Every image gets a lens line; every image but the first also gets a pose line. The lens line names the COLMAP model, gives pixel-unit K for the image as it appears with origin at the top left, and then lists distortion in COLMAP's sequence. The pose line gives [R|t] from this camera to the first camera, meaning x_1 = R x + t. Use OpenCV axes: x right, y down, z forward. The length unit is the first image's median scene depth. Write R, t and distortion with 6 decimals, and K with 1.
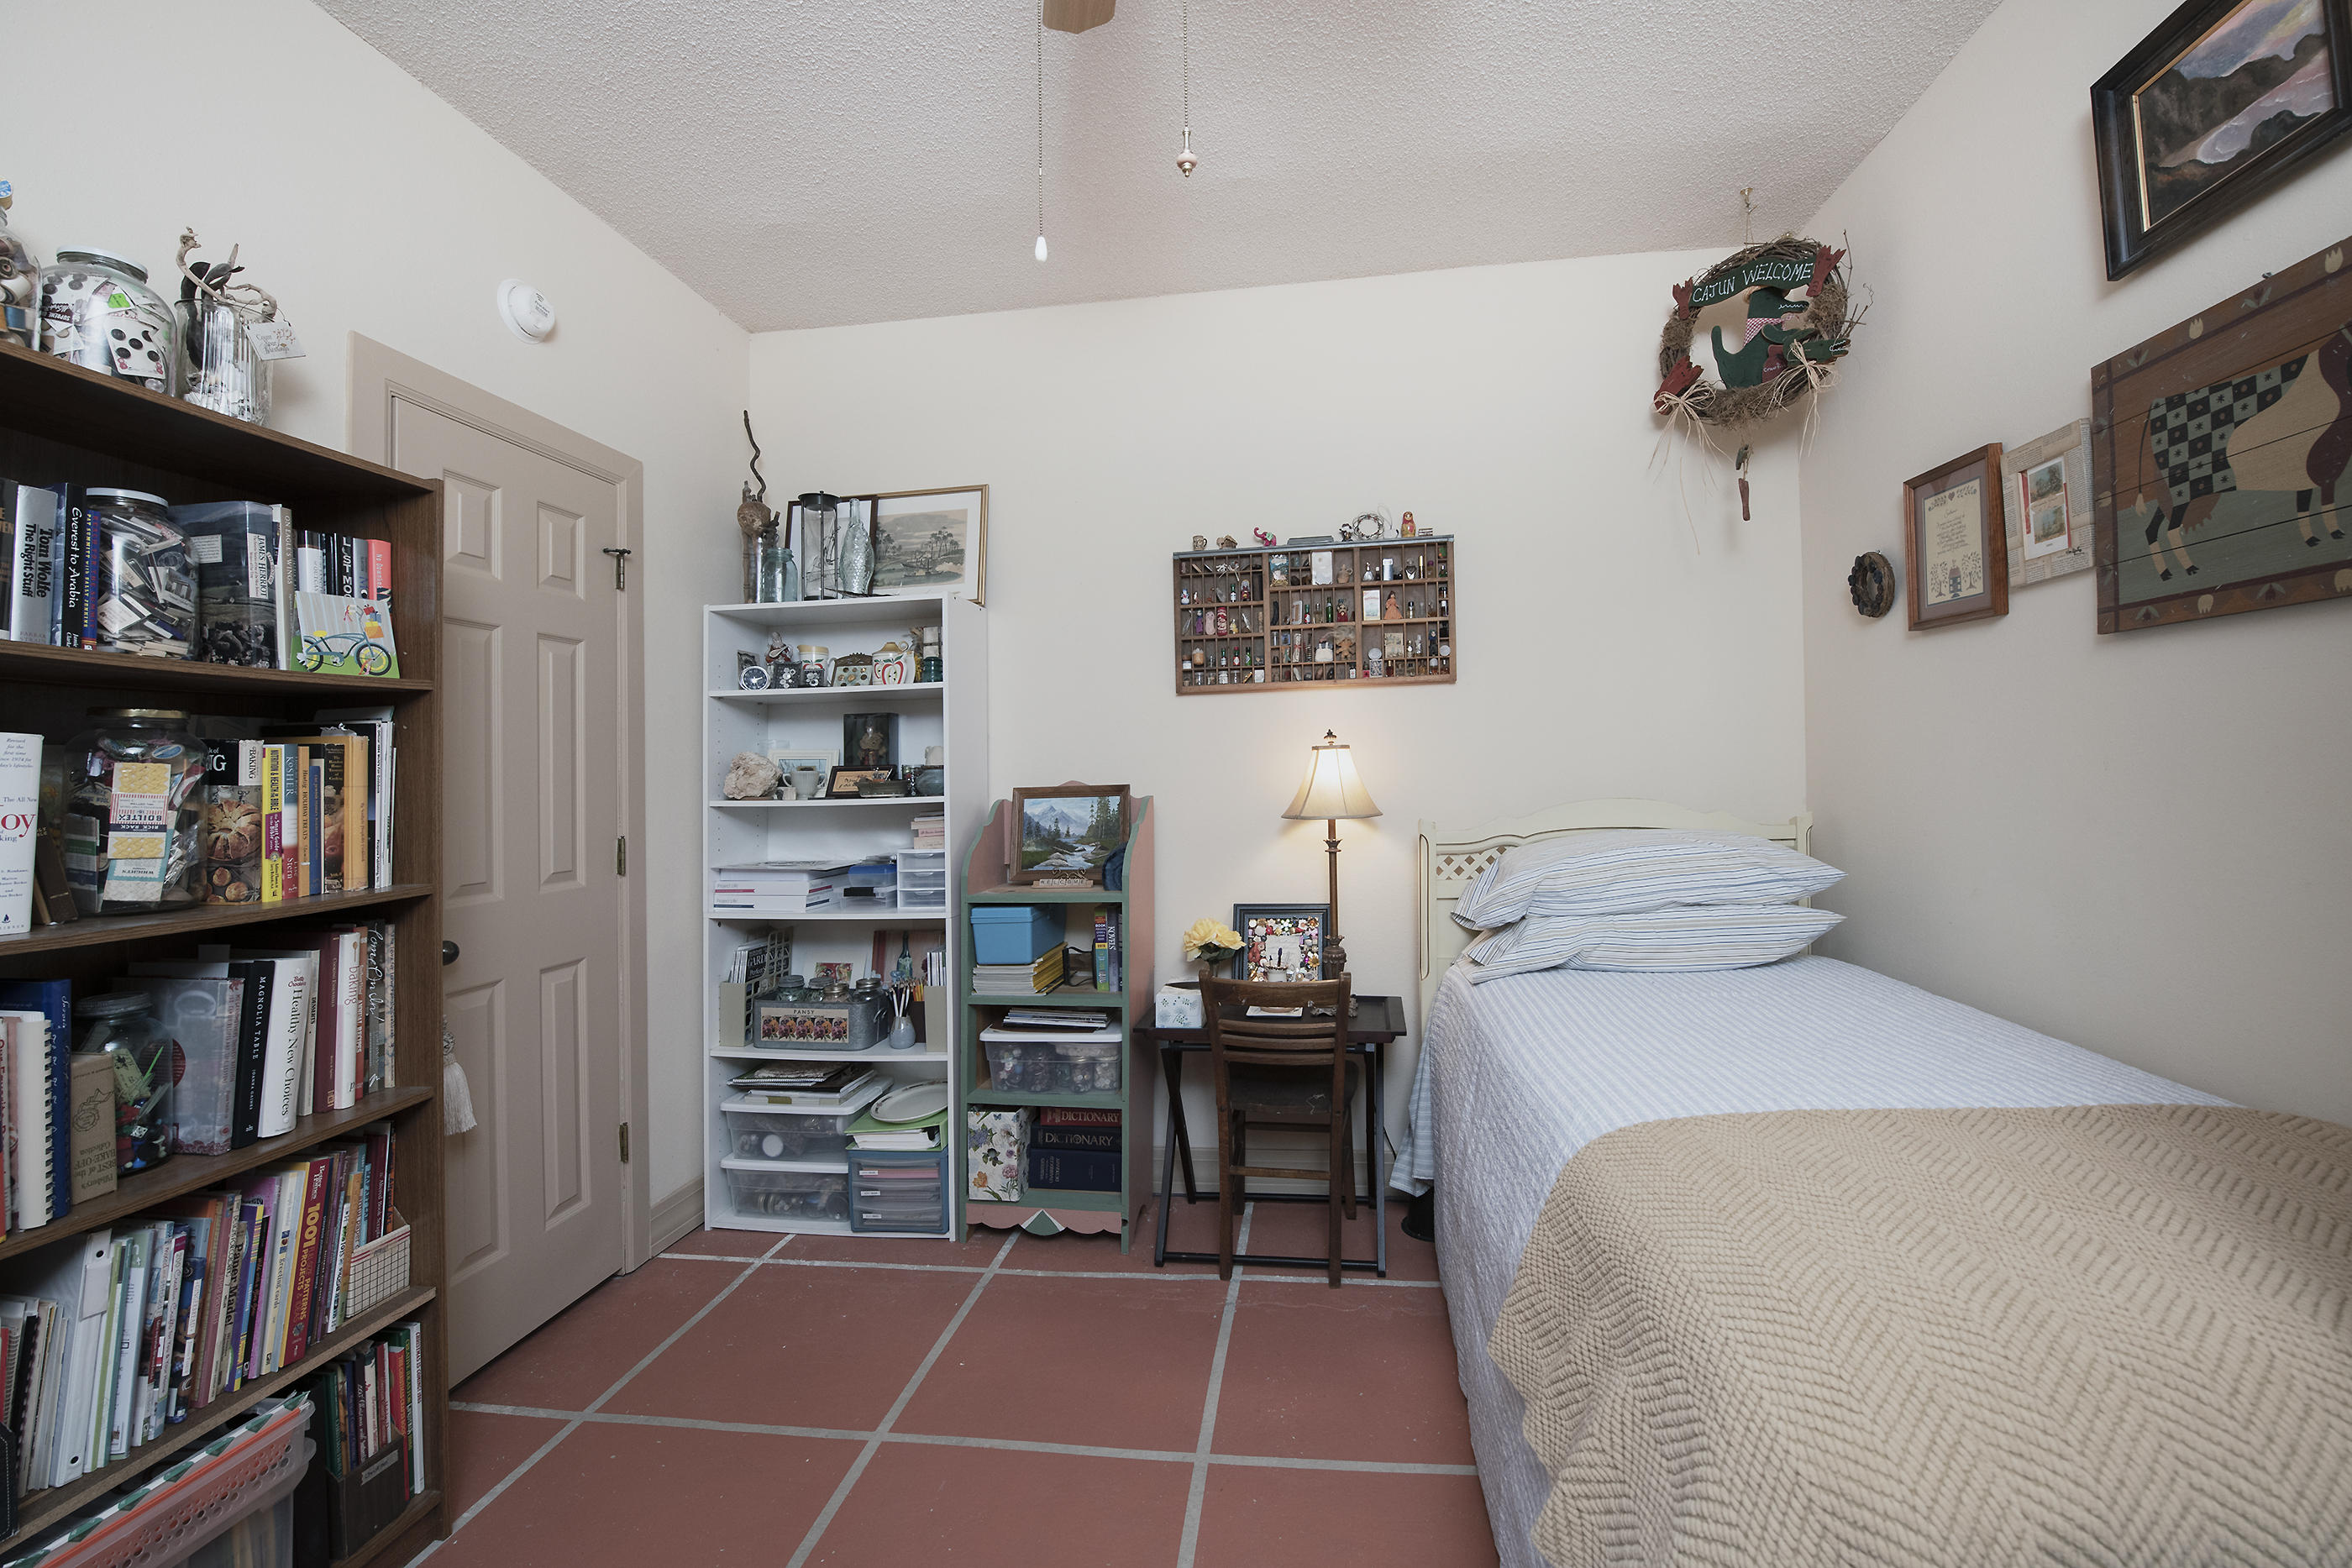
lens RADIAL K [[956.5, 0, 1201.1], [0, 956.5, 772.1], [0, 0, 1]] dist [-0.002326, -0.005407]
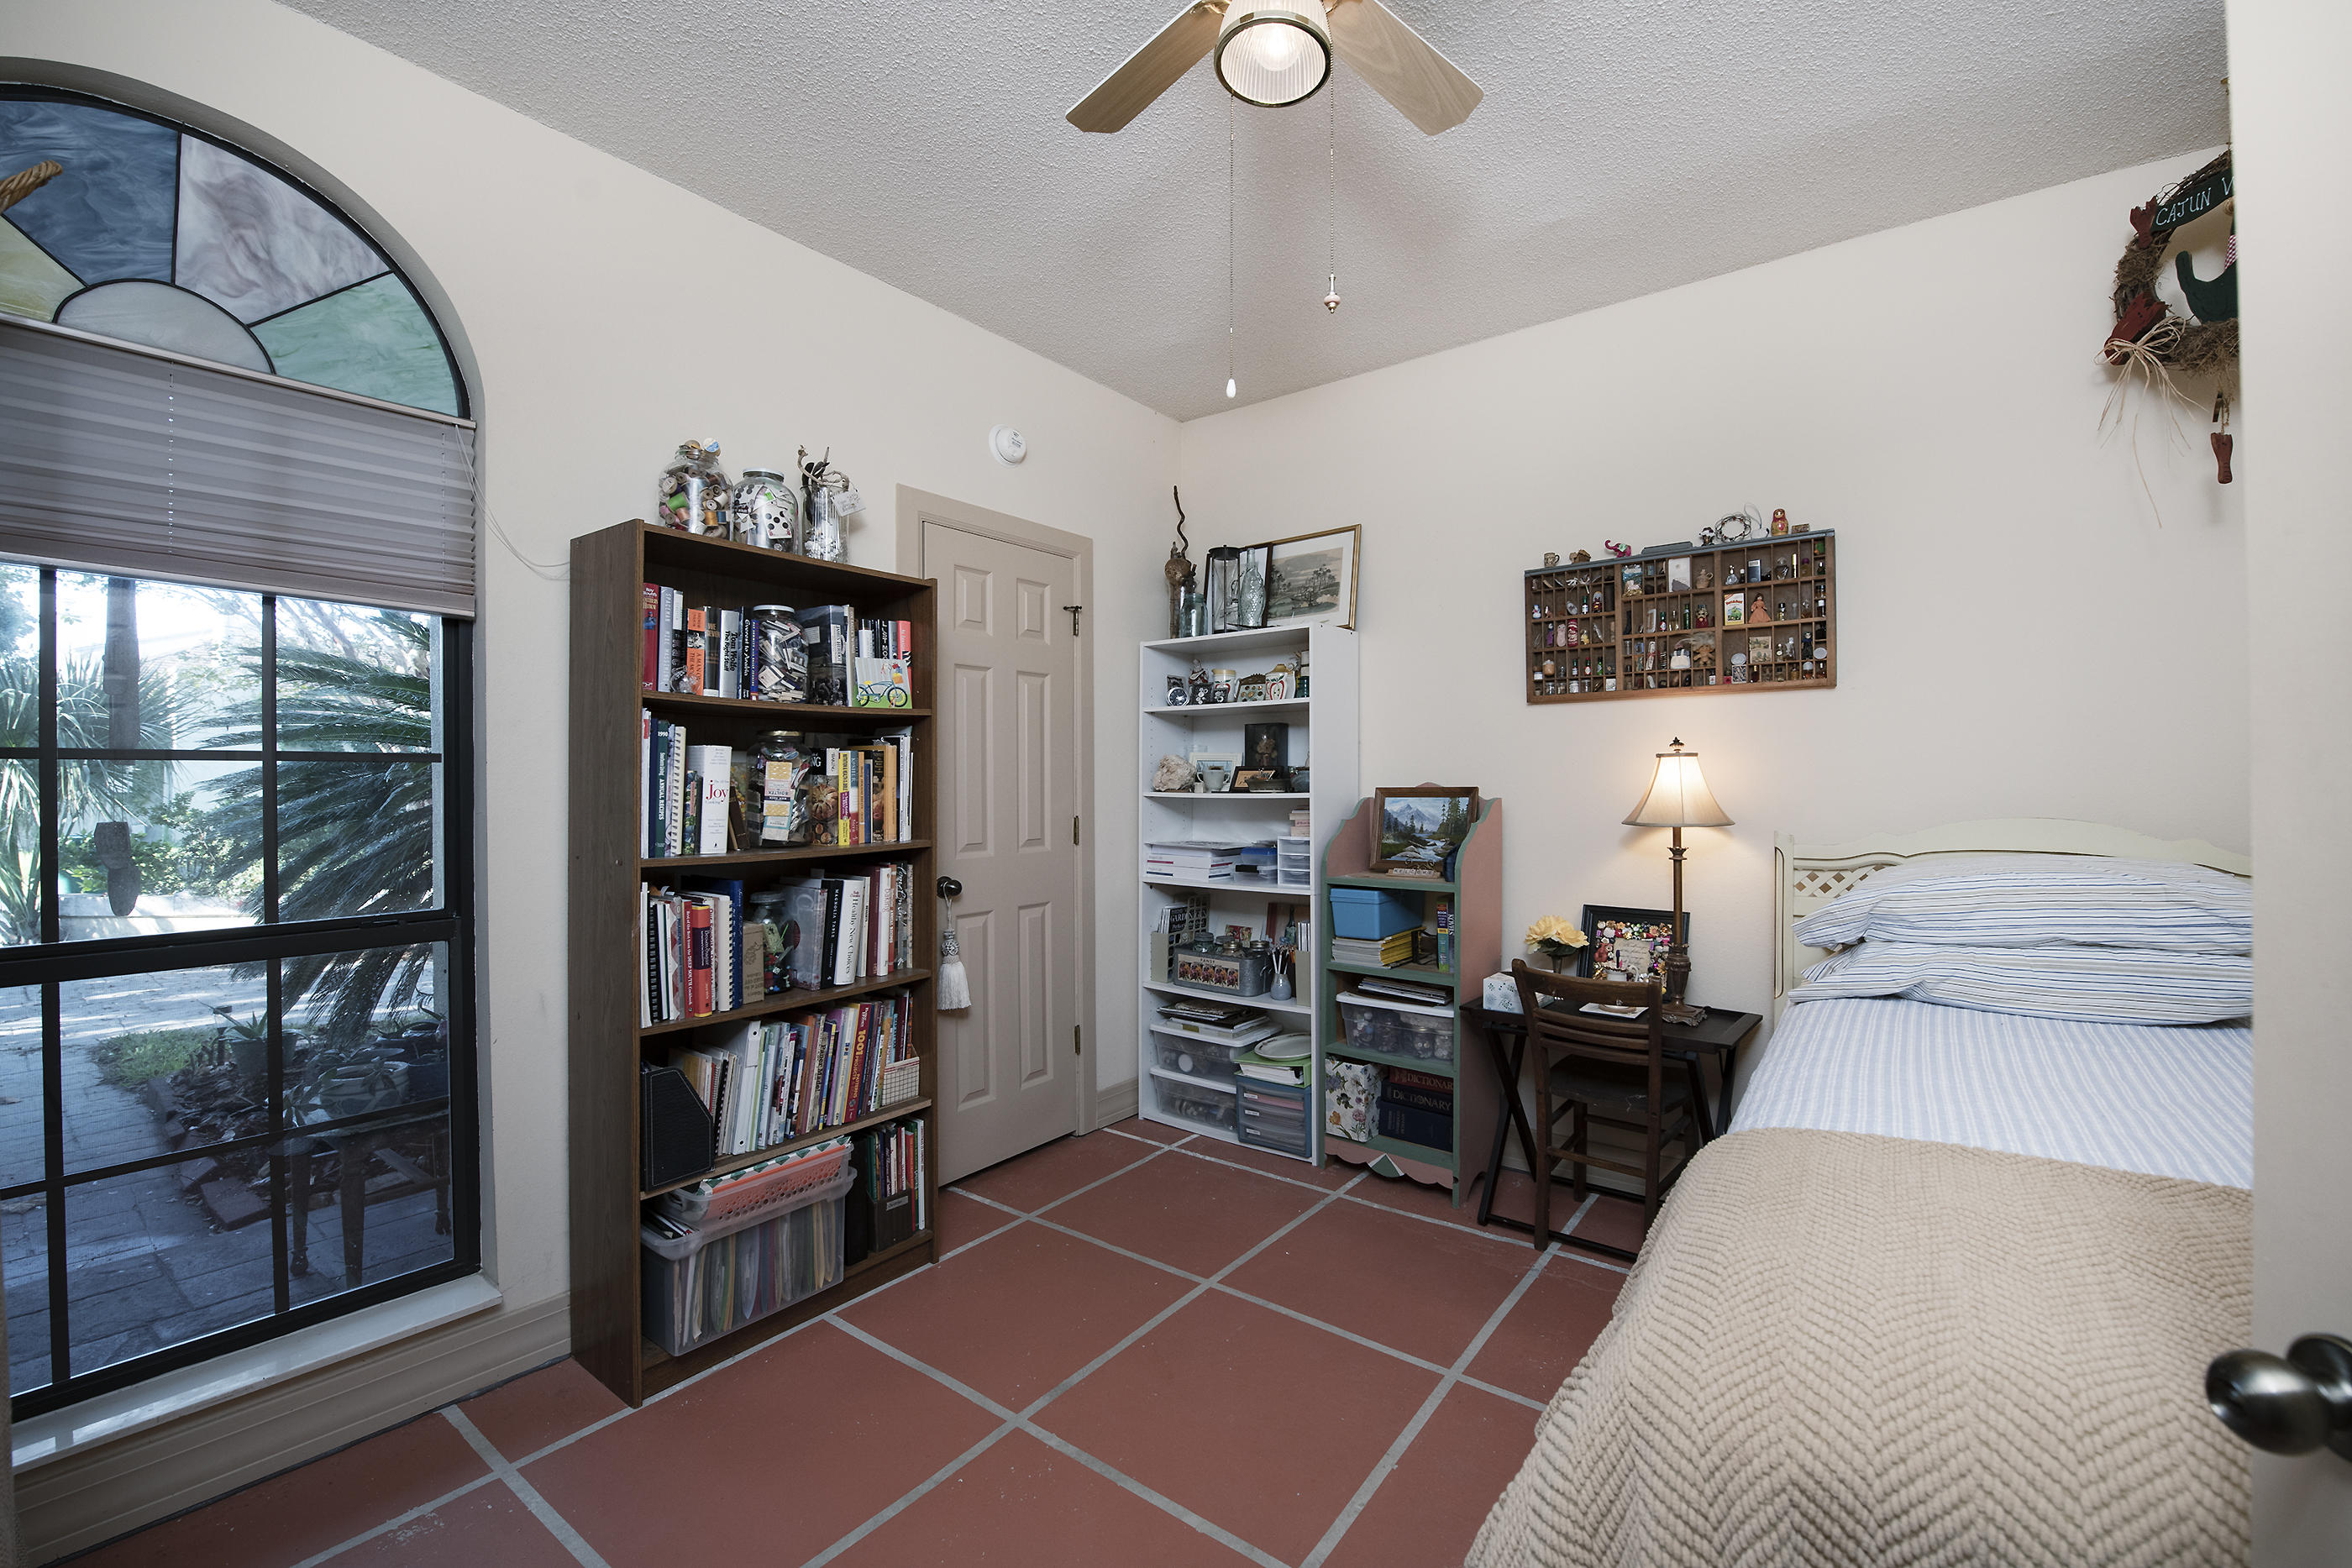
lens RADIAL K [[958.0, 0, 1293.0], [0, 958.0, 795.7], [0, 0, 1]] dist [0.019289, -0.030533]
pose [[0.898354, 0.029355, -0.438290, 0.237500], [-0.017830, 0.999379, 0.030387, -0.007996], [0.438909, -0.019483, 0.898320, -0.085226]]
